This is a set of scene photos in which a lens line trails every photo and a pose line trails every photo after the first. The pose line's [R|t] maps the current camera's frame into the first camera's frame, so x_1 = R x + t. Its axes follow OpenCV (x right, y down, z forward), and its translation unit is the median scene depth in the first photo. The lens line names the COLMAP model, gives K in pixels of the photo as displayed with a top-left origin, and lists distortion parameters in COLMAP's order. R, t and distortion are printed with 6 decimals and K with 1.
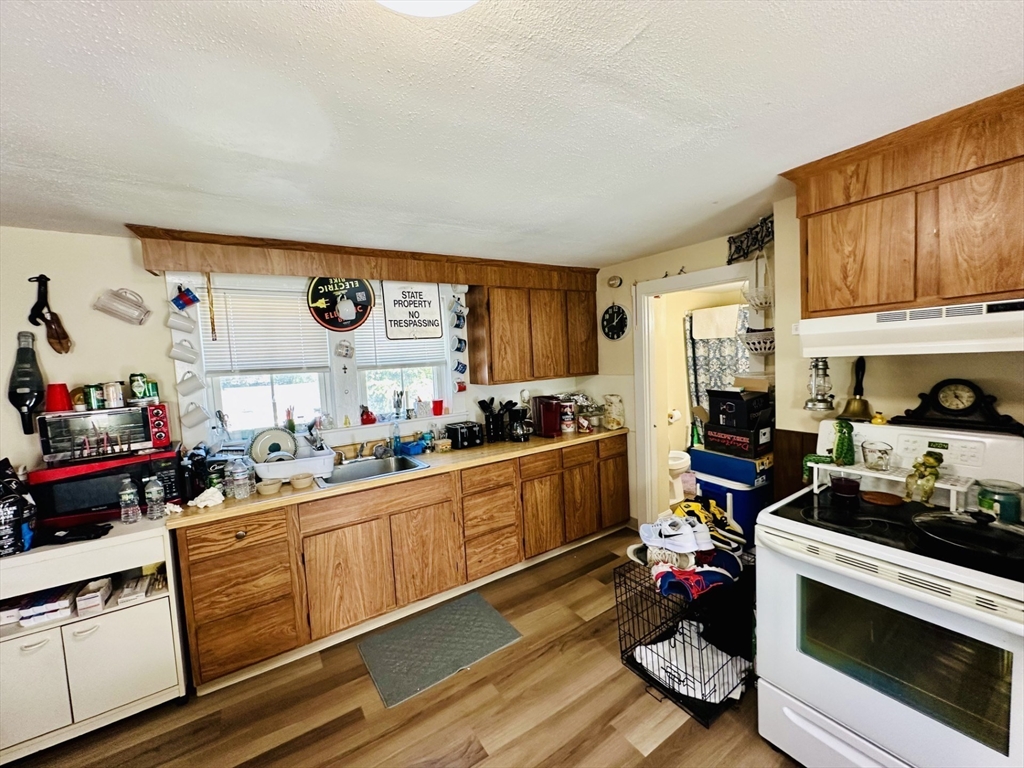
lens RADIAL K [[416.2, 0, 512.5], [0, 416.2, 385.3], [0, 0, 1]] dist [0.003899, 0.001110]
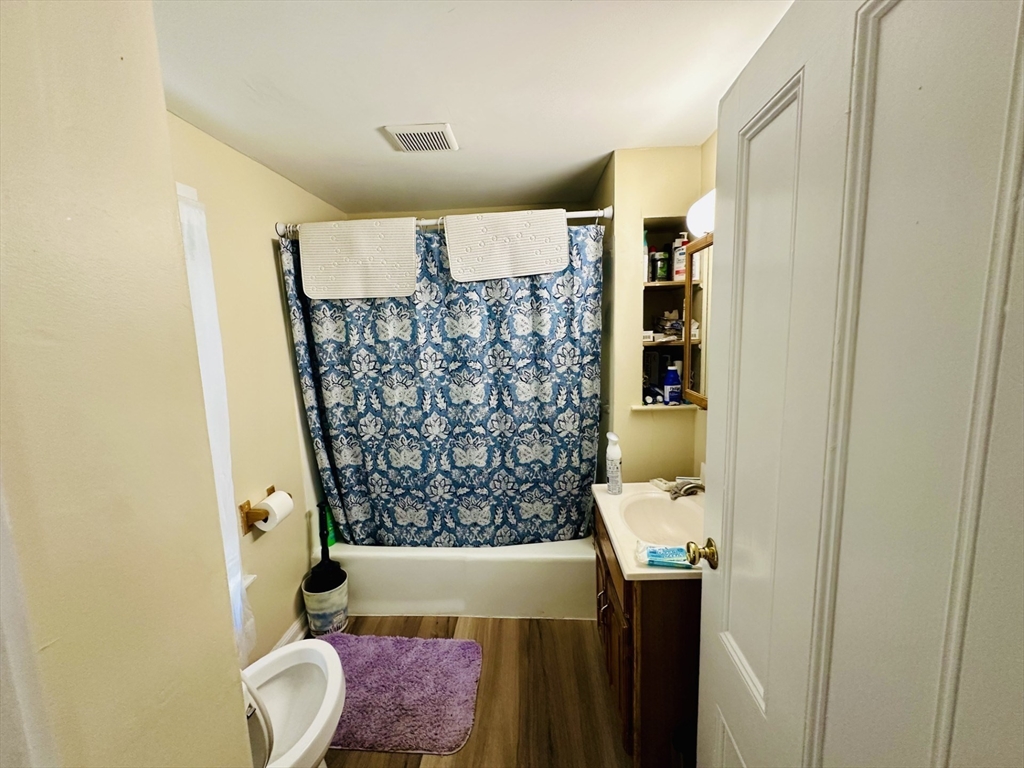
lens RADIAL K [[416.2, 0, 512.6], [0, 416.2, 385.0], [0, 0, 1]] dist [0.003899, 0.001110]
pose [[0.621466, -0.083006, 0.779031, 0.242061], [0.061516, 0.996471, 0.057100, -0.039945], [-0.781022, 0.012437, 0.624380, 0.602250]]
